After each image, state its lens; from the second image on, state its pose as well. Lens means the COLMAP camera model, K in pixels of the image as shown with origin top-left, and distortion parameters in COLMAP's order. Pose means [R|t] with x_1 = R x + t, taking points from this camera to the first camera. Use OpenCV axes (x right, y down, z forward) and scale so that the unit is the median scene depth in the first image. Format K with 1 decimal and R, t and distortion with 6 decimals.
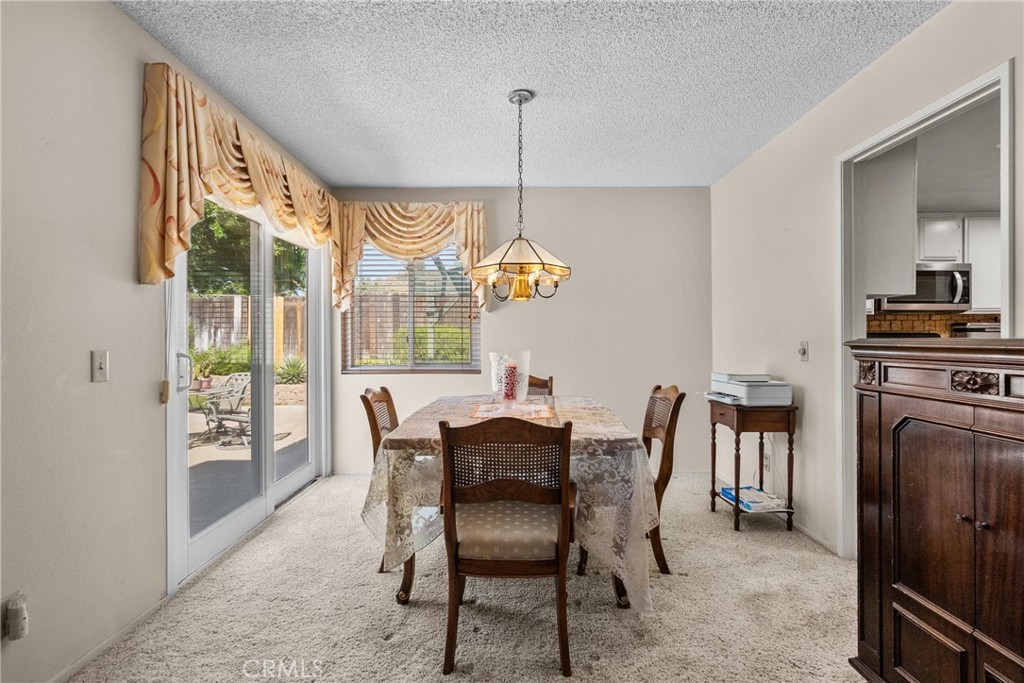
lens RADIAL K [[464.7, 0, 508.3], [0, 464.7, 346.2], [0, 0, 1]] dist [-0.007561, 0.001379]
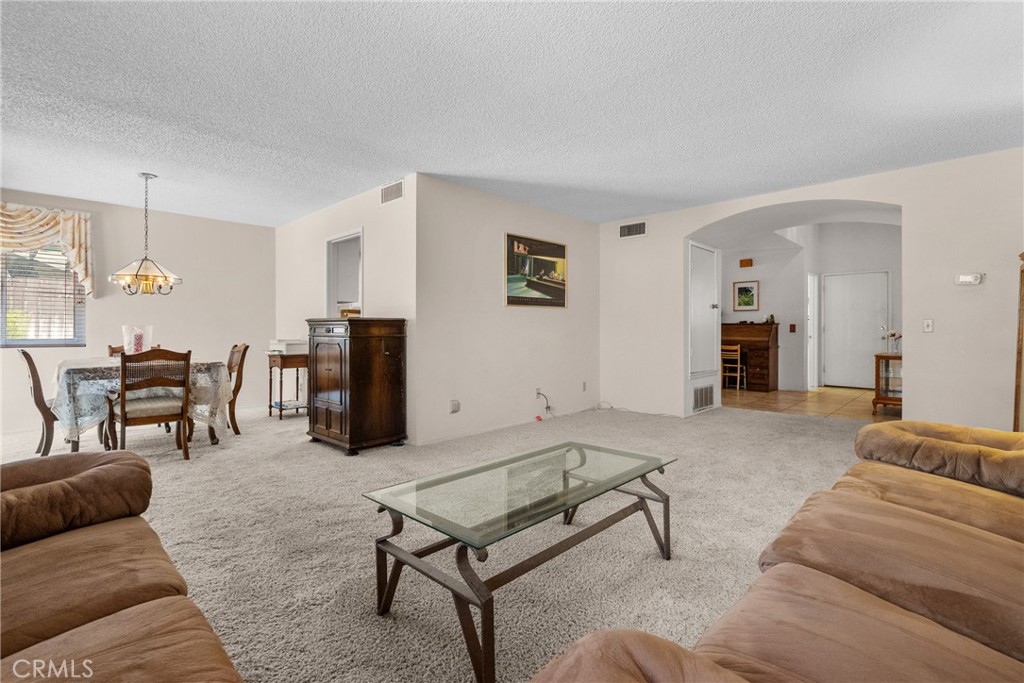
lens RADIAL K [[482.9, 0, 511.1], [0, 482.9, 327.4], [0, 0, 1]] dist [-0.003425, 0.000108]
pose [[0.695914, 0.007273, 0.718089, -0.259631], [0.008301, 0.999800, -0.018171, 0.051827], [-0.718077, 0.018606, 0.695714, -0.994410]]
